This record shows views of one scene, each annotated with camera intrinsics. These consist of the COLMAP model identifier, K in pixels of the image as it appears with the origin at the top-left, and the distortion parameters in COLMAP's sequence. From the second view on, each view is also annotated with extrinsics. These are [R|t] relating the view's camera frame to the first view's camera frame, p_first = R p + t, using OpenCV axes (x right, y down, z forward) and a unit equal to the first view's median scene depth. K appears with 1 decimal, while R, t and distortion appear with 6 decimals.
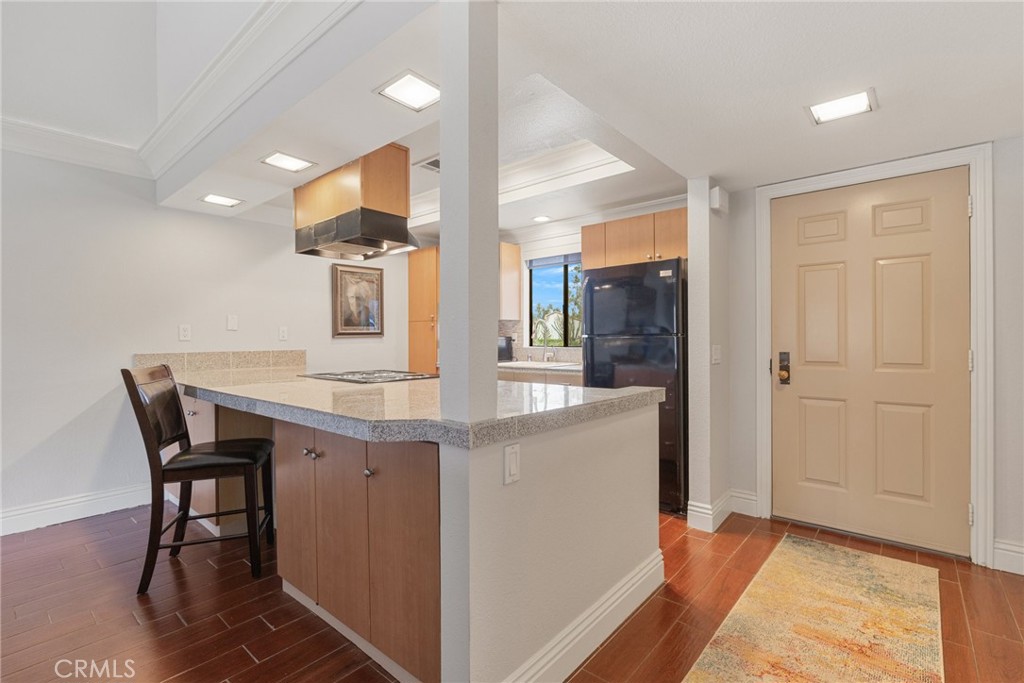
lens RADIAL K [[468.9, 0, 512.0], [0, 468.9, 341.5], [0, 0, 1]] dist [-0.000392, -0.000037]
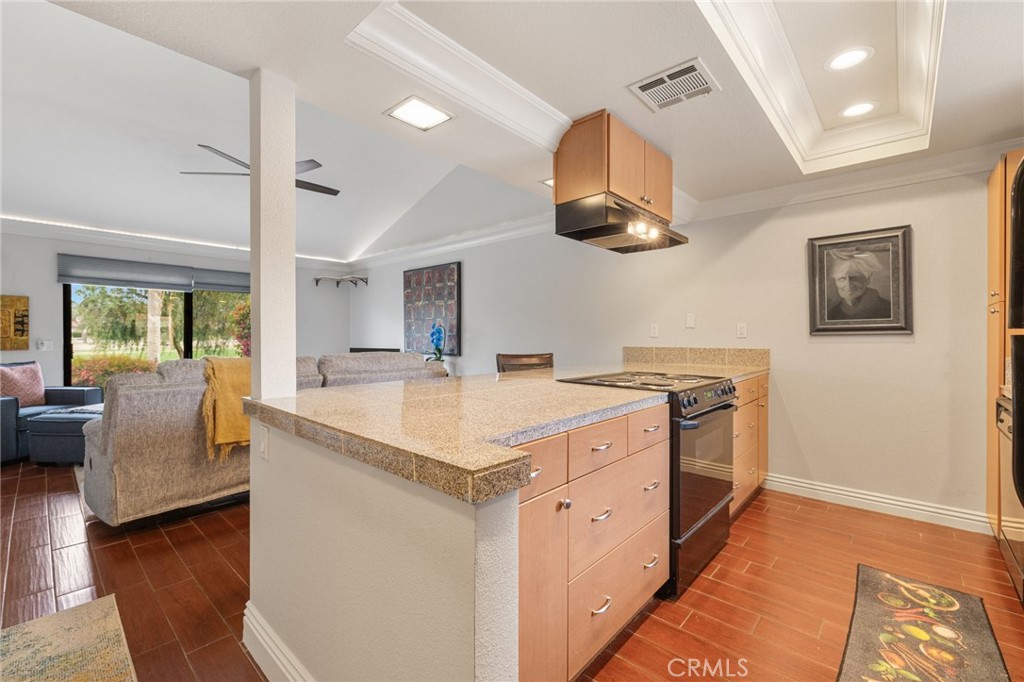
lens RADIAL K [[432.3, 0, 514.2], [0, 432.3, 336.3], [0, 0, 1]] dist [0.001588, -0.000012]
pose [[-0.032888, 0.005212, -0.999445, 0.341430], [-0.007599, 0.999956, 0.005465, -0.005975], [0.999430, 0.007775, -0.032847, 0.524868]]
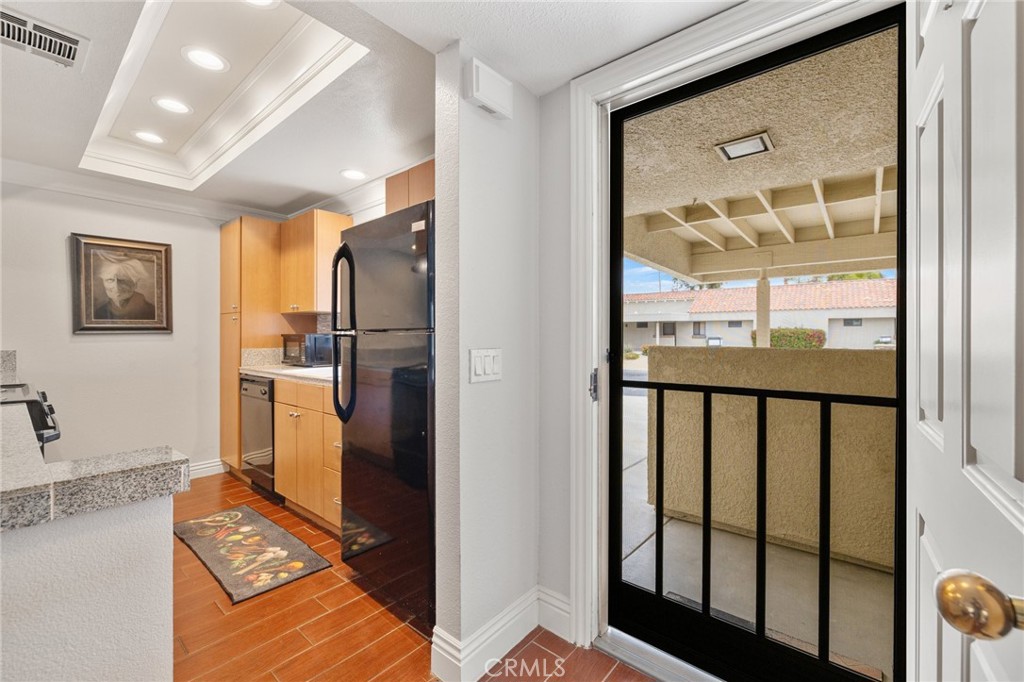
lens RADIAL K [[432.3, 0, 514.2], [0, 432.3, 336.3], [0, 0, 1]] dist [0.001588, -0.000012]
pose [[0.999988, 0.004412, -0.002132, 0.309139], [-0.004424, 0.999974, -0.005773, -0.003310], [0.002106, 0.005782, 0.999981, 0.312579]]
